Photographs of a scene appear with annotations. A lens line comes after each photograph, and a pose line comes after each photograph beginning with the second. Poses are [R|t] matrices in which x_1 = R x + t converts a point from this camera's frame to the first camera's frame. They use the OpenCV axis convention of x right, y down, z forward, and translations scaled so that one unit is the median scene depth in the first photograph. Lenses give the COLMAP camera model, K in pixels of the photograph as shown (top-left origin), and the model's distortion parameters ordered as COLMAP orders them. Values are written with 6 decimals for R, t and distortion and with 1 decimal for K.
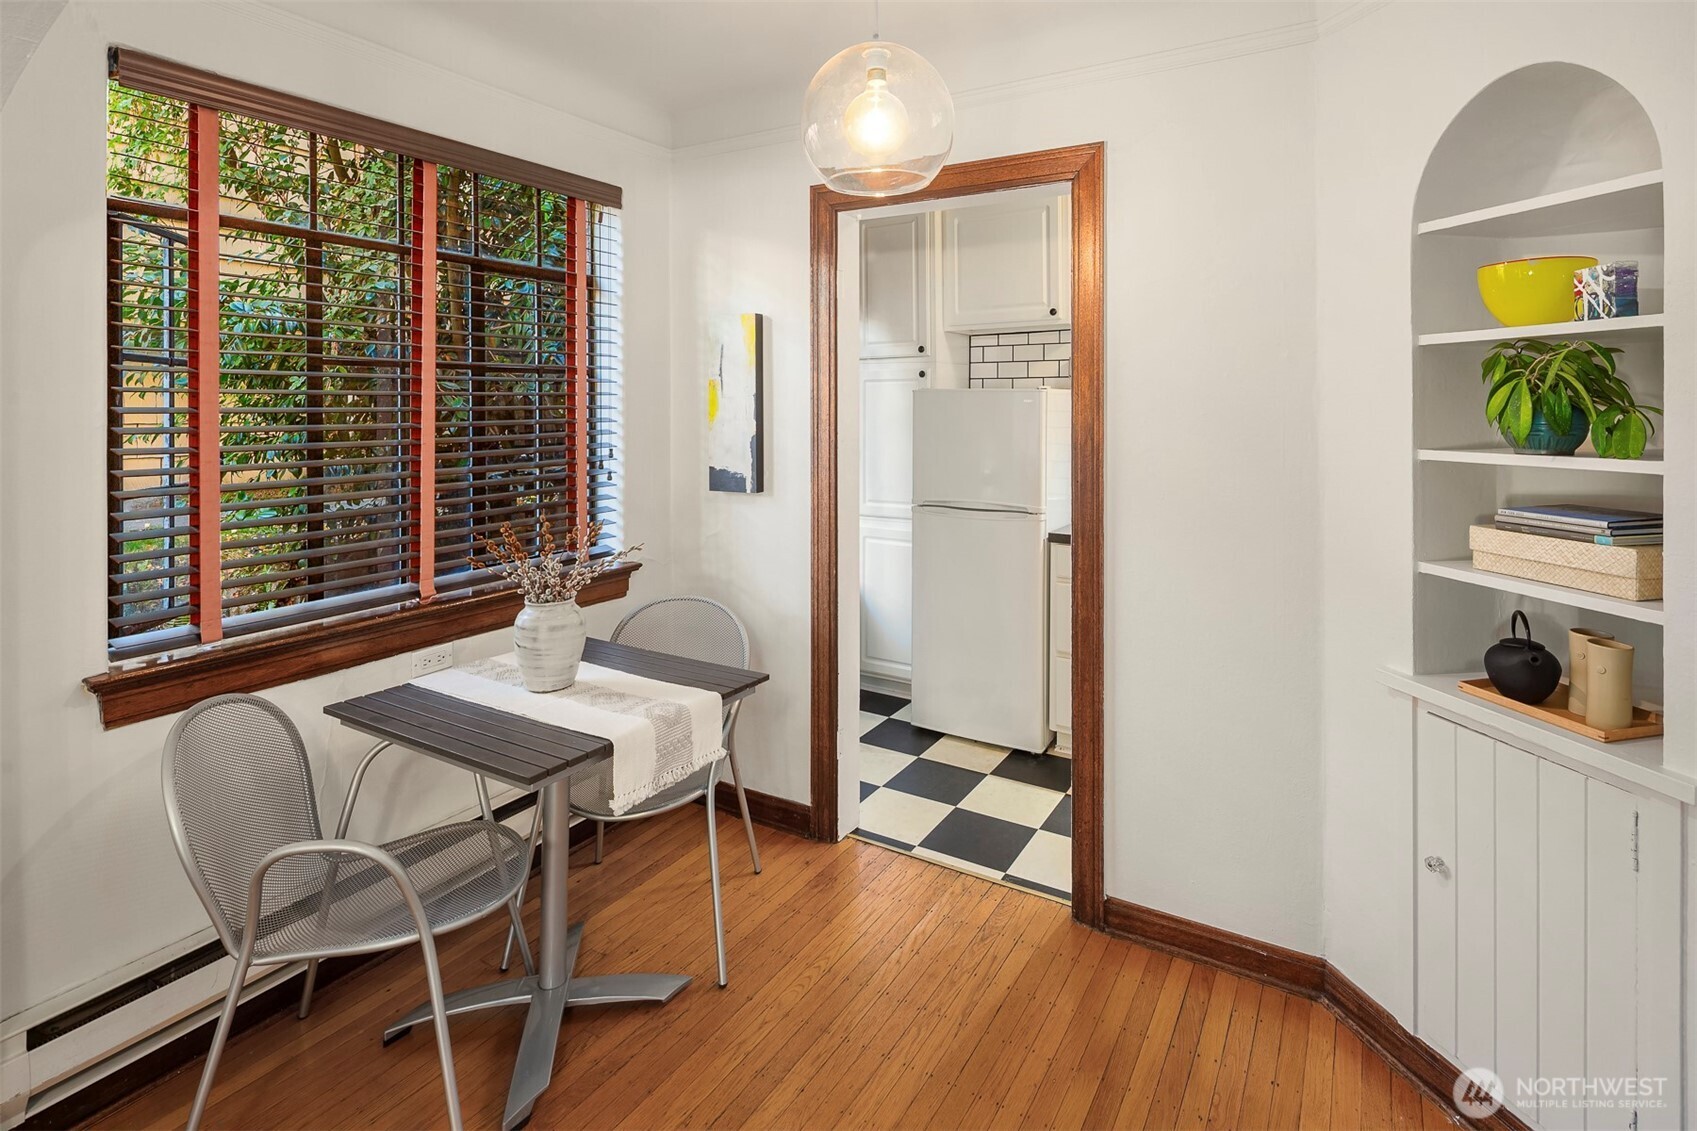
lens RADIAL K [[828.5, 0, 879.9], [0, 828.5, 496.4], [0, 0, 1]] dist [0.011653, -0.011759]
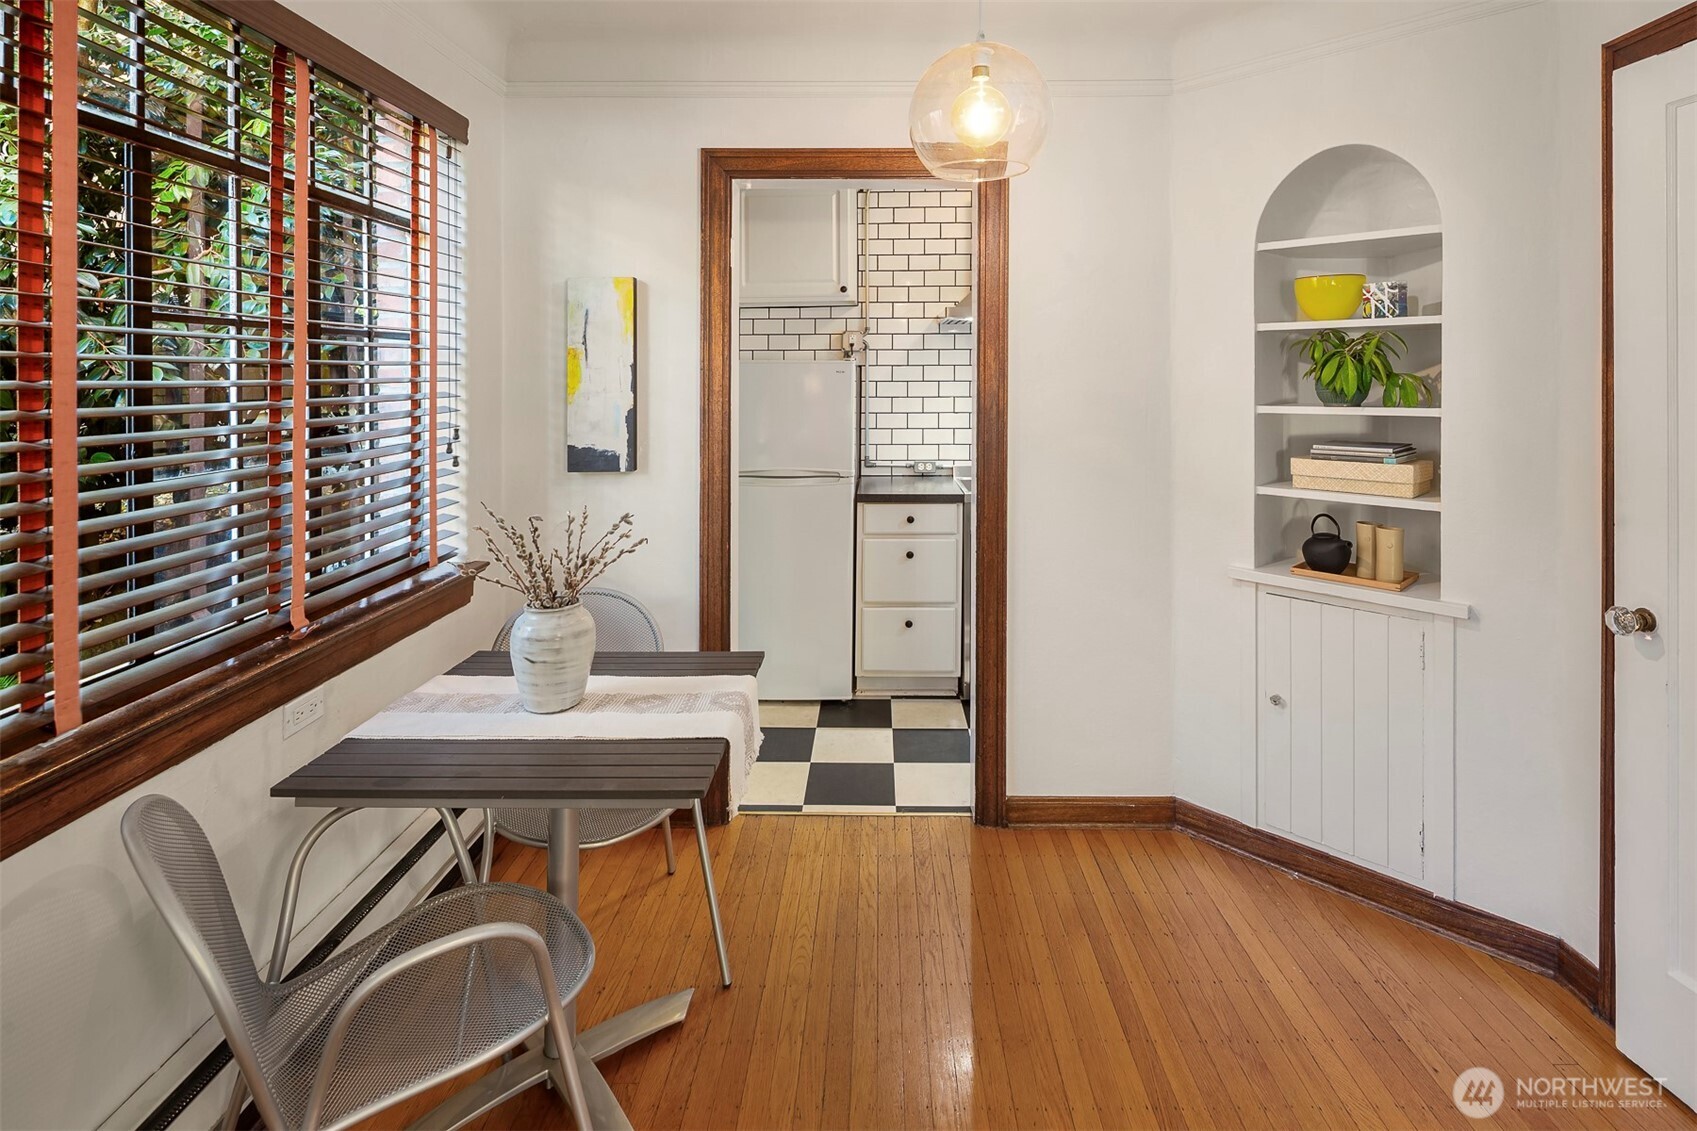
lens RADIAL K [[818.2, 0, 860.2], [0, 818.2, 471.1], [0, 0, 1]] dist [0.002770, -0.010218]
pose [[0.873353, -0.059275, 0.483467, -0.493896], [0.057369, 0.998177, 0.018746, -0.009218], [-0.483697, 0.011364, 0.875162, 0.102148]]
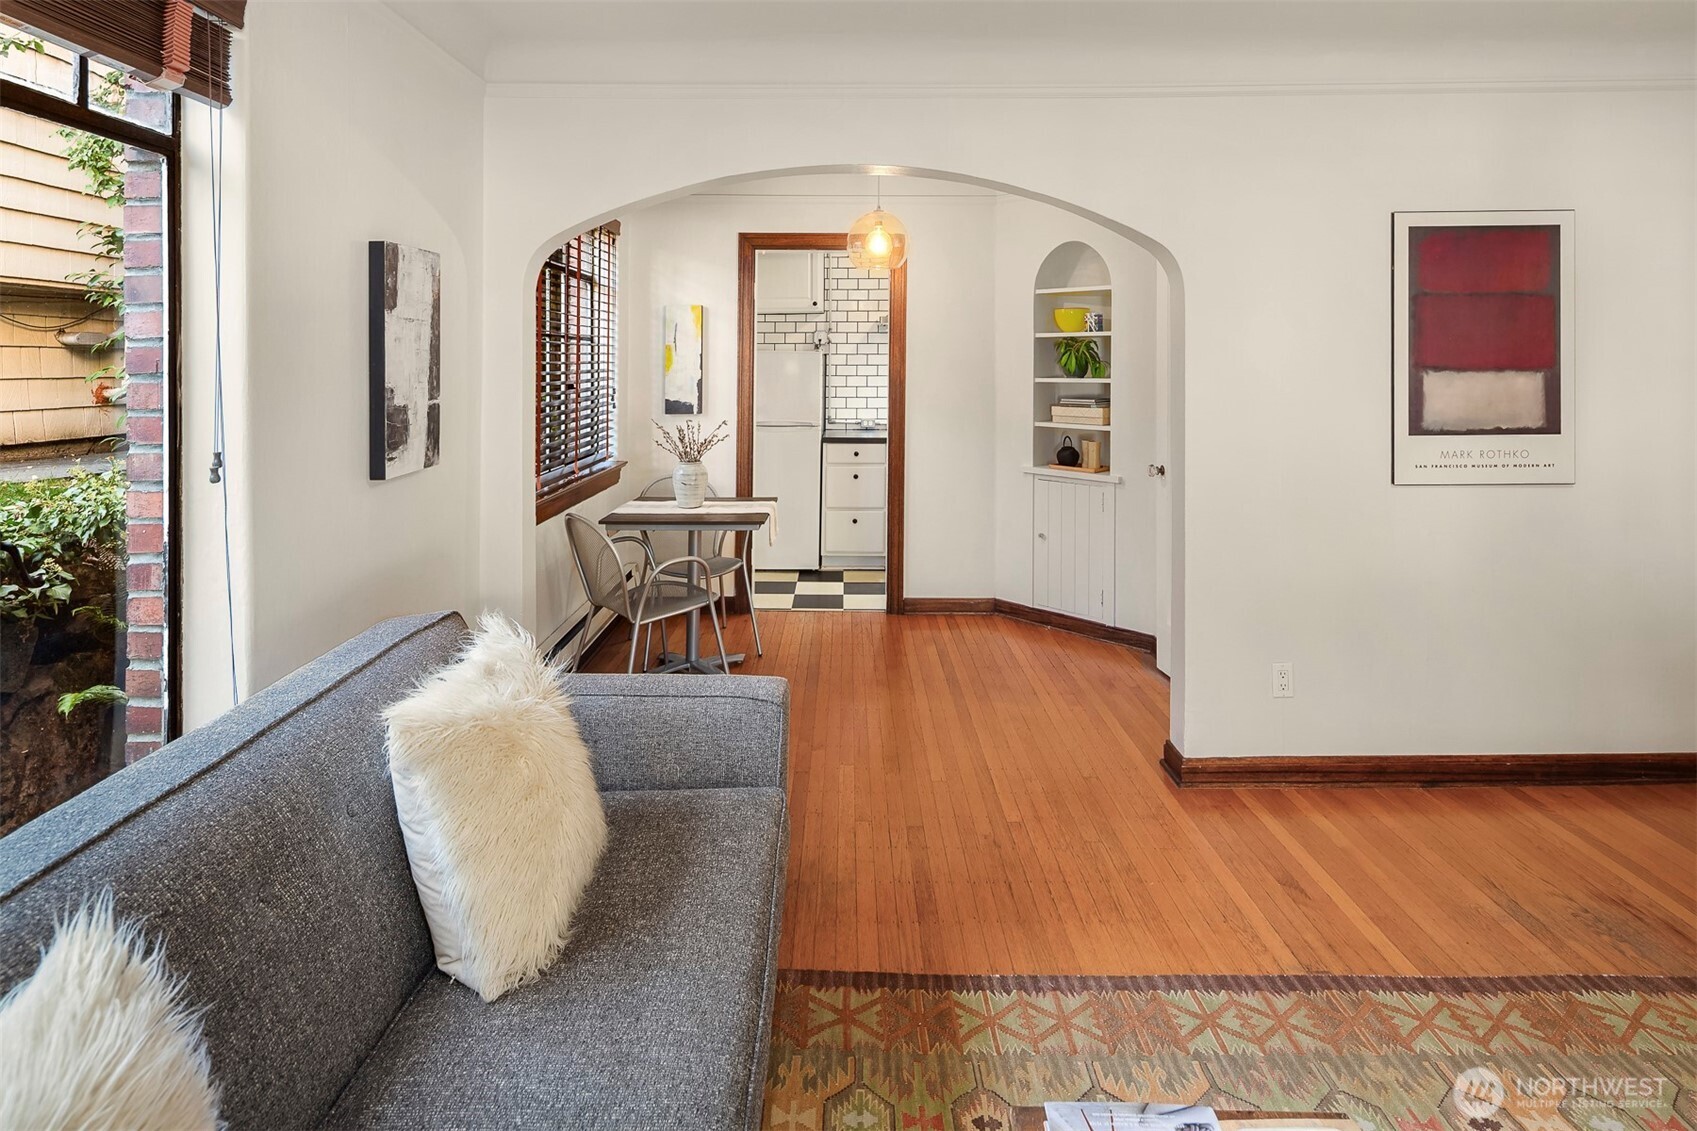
lens RADIAL K [[827.5, 0, 816.3], [0, 827.5, 569.6], [0, 0, 1]] dist [-0.001780, -0.000166]
pose [[0.879256, -0.115520, 0.462130, -1.016540], [0.052150, 0.987661, 0.147667, 0.097449], [-0.473486, -0.105737, 0.874431, -0.839025]]
